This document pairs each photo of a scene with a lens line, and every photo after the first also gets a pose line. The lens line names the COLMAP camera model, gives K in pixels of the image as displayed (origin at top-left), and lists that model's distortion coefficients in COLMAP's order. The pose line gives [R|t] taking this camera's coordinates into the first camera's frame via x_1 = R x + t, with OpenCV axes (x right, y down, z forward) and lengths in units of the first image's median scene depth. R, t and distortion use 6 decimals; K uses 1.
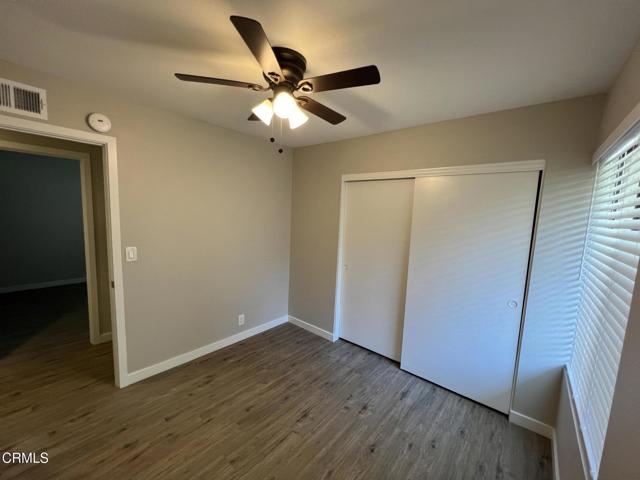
lens RADIAL K [[255.1, 0, 320.2], [0, 255.1, 239.9], [0, 0, 1]] dist [0.003900, 0.000089]
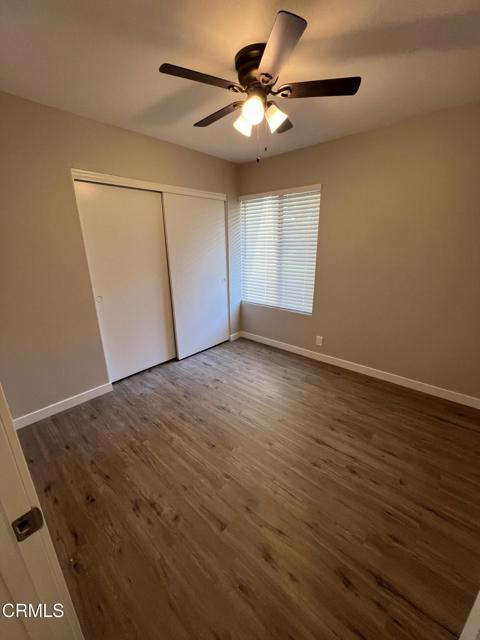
lens RADIAL K [[256.3, 0, 239.0], [0, 256.3, 319.7], [0, 0, 1]] dist [0.000015, 0.000148]
pose [[0.029436, -0.333850, 0.942166, -0.808057], [0.120258, 0.936911, 0.328231, -0.051173], [-0.992306, 0.103641, 0.067727, 0.637235]]
